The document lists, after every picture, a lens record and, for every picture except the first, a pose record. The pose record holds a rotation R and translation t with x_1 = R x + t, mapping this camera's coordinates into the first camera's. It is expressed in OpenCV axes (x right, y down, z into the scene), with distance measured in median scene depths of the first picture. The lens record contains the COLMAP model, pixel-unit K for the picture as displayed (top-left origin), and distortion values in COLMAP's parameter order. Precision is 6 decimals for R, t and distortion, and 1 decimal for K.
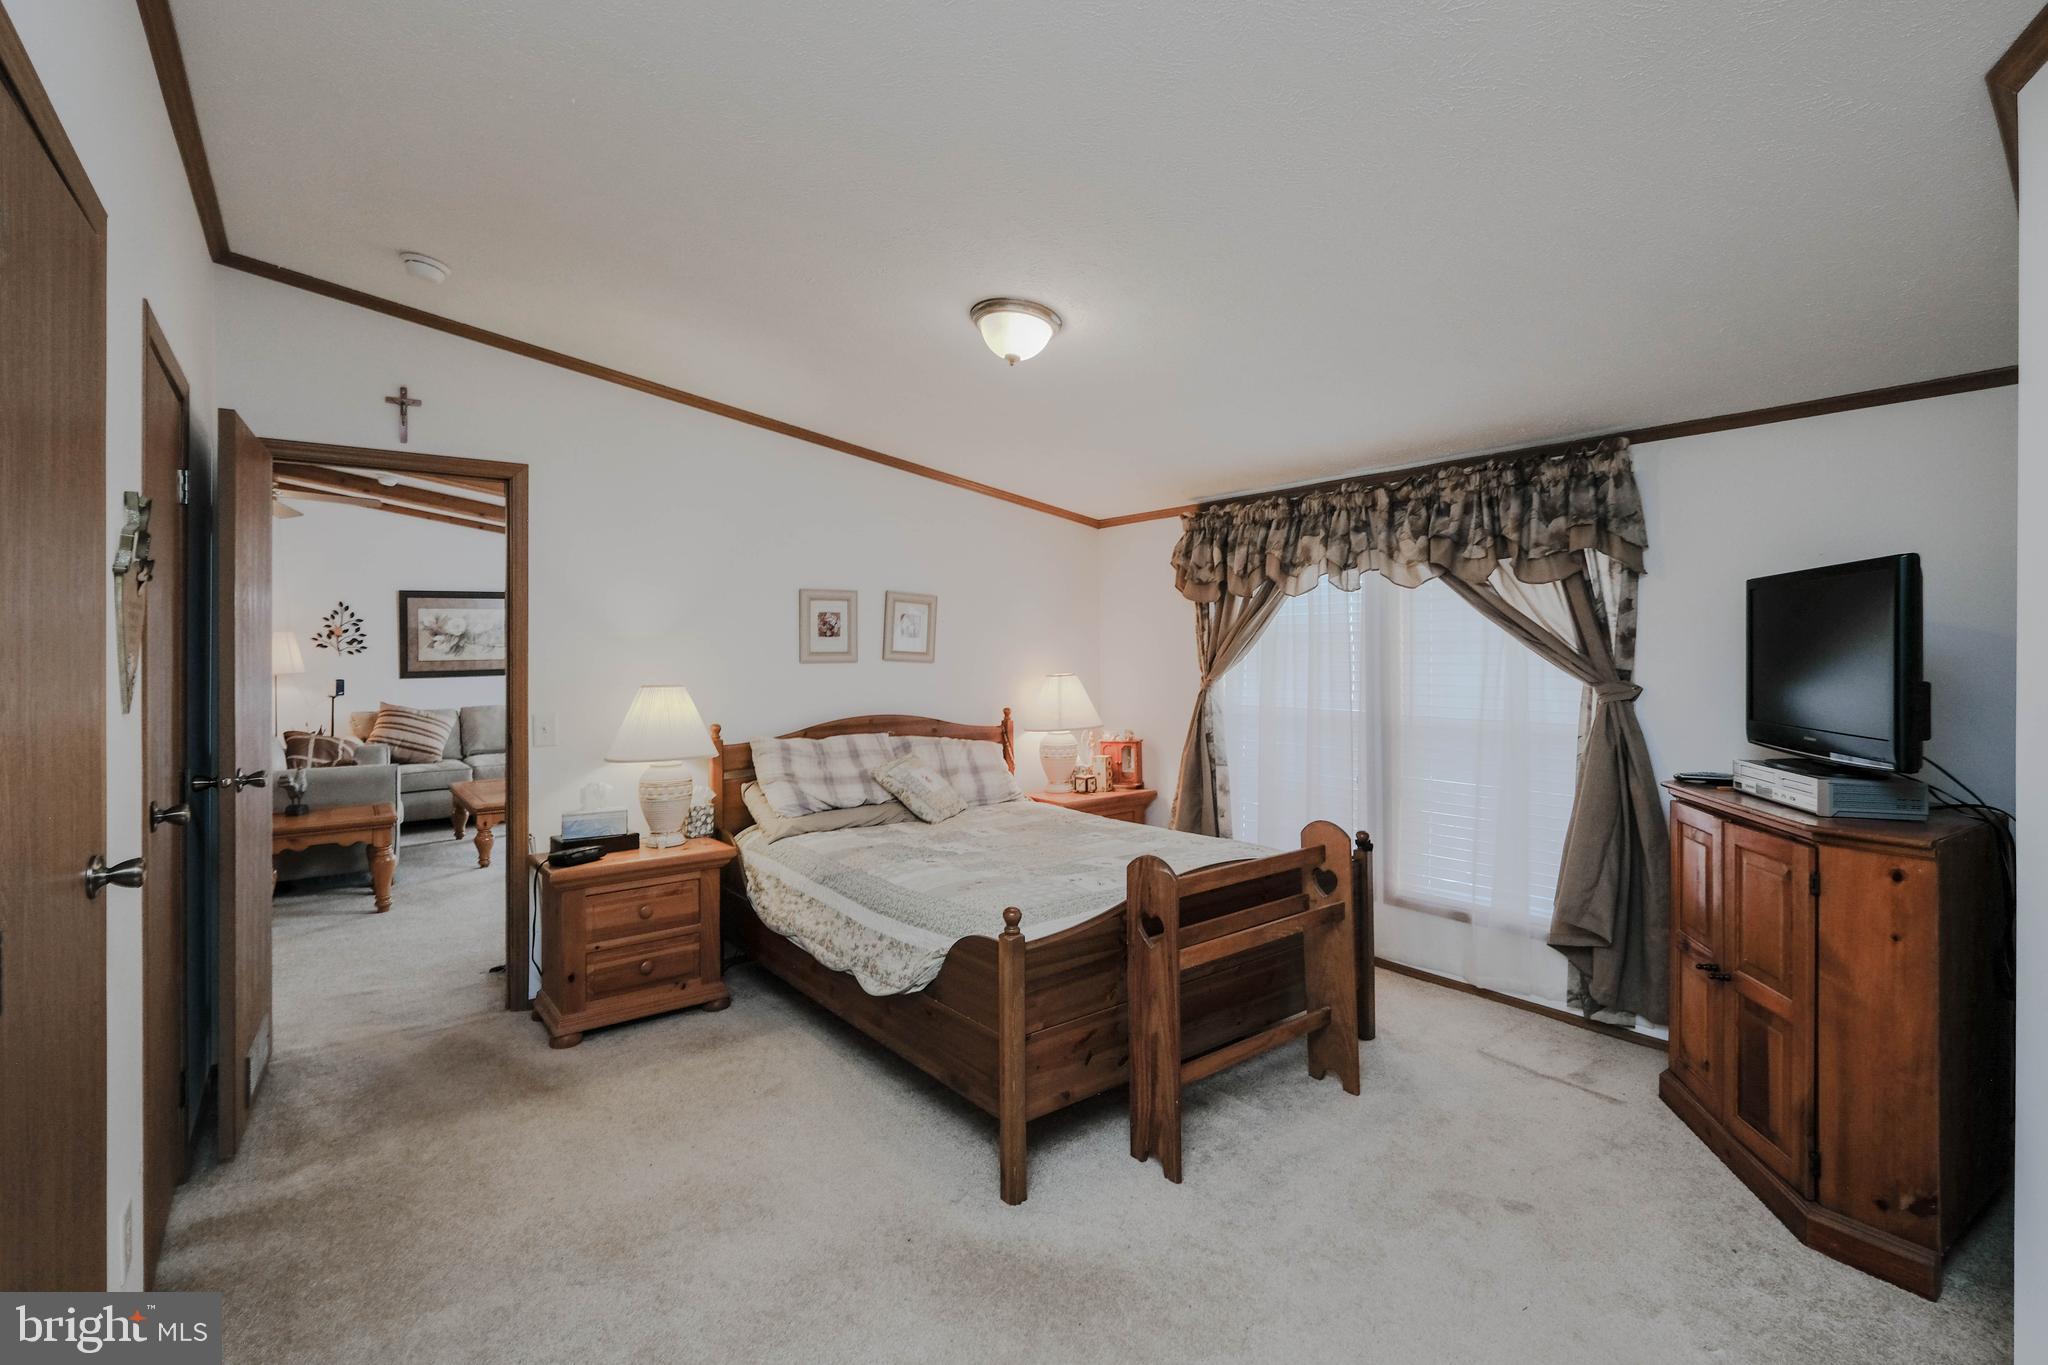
lens RADIAL K [[914.3, 0, 1032.5], [0, 914.3, 646.2], [0, 0, 1]] dist [0.000172, -0.000373]
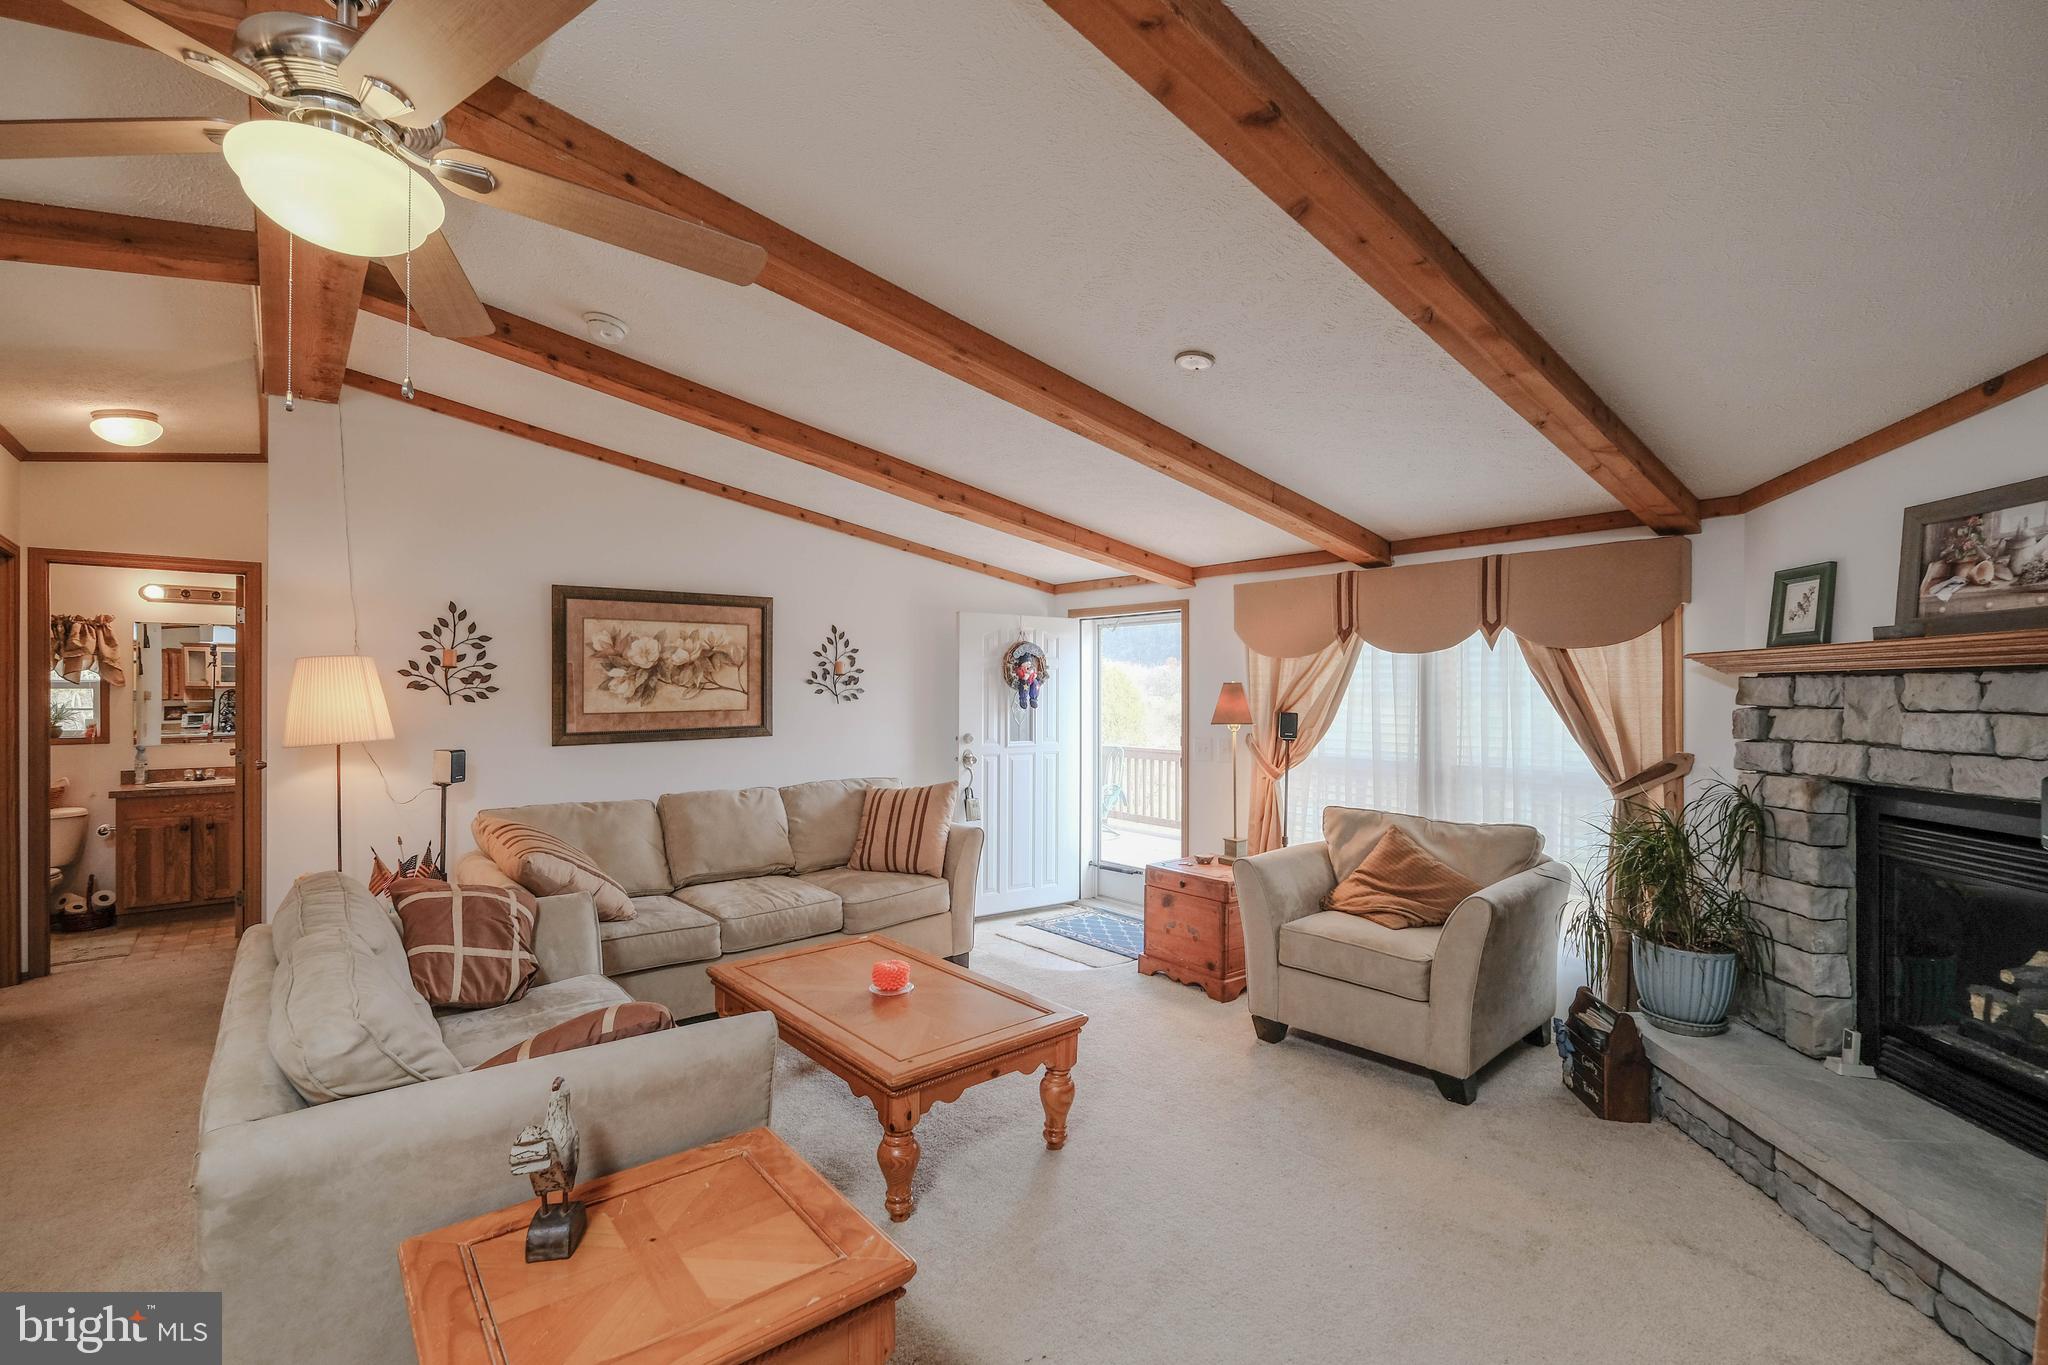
lens RADIAL K [[904.3, 0, 1079.8], [0, 904.3, 693.9], [0, 0, 1]] dist [-0.016011, 0.001204]
pose [[0.997763, 0.002453, 0.066800, -0.415339], [-0.002946, 0.999969, 0.007288, -0.000759], [-0.066780, -0.007469, 0.997740, 0.443135]]
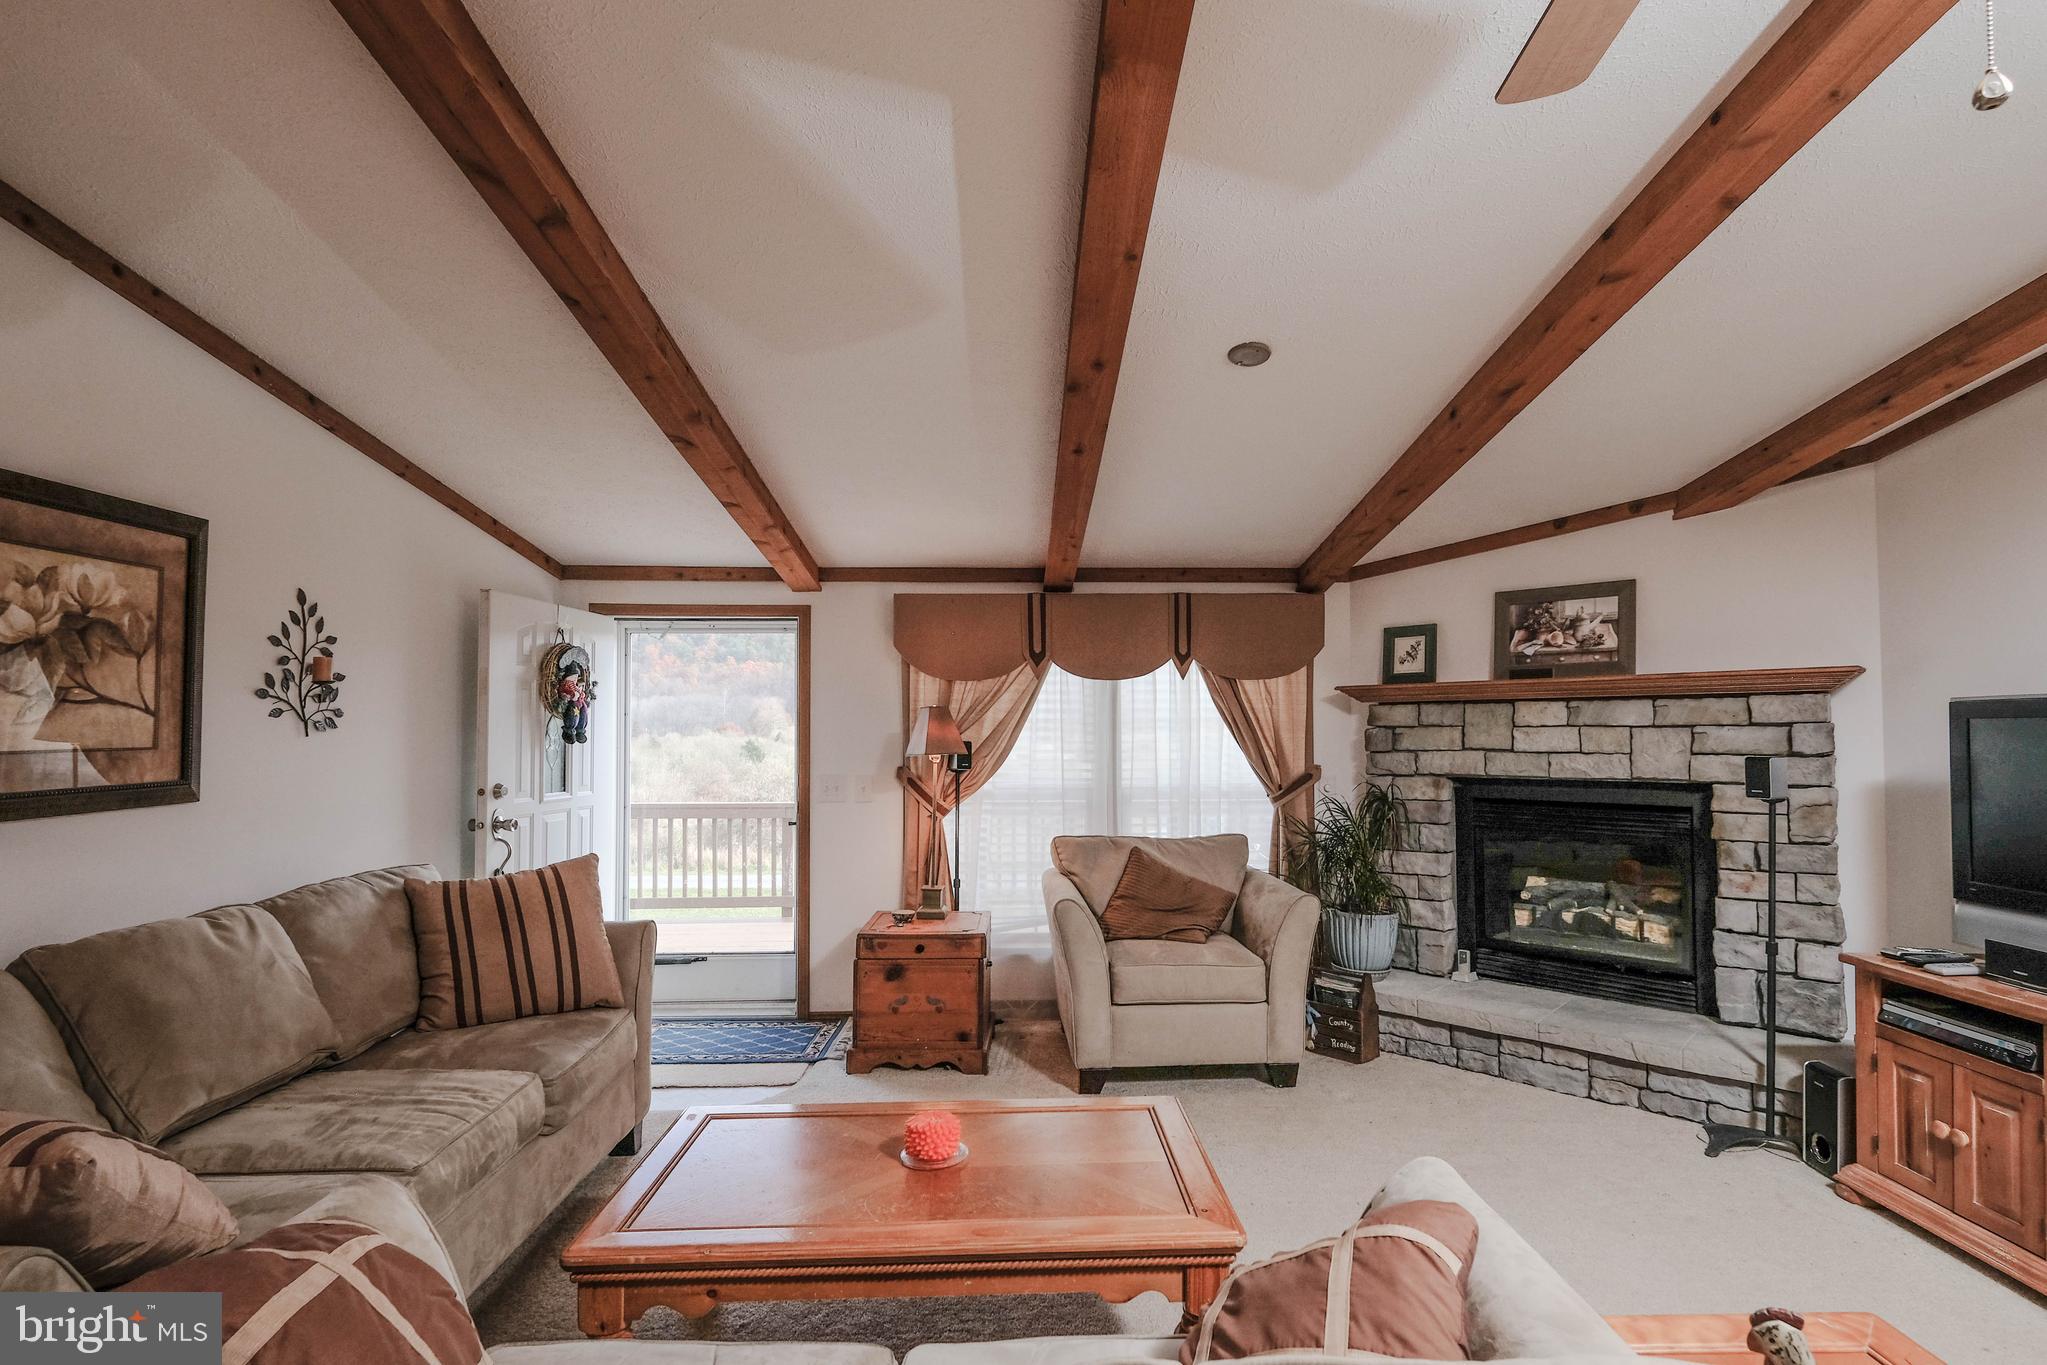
lens RADIAL K [[945.7, 0, 1102.8], [0, 945.7, 710.4], [0, 0, 1]] dist [-0.005436, -0.000324]
pose [[0.581310, 0.016871, 0.813507, -0.677163], [0.000714, 0.999774, -0.021244, 0.010154], [-0.813682, 0.012931, 0.581167, 0.652957]]
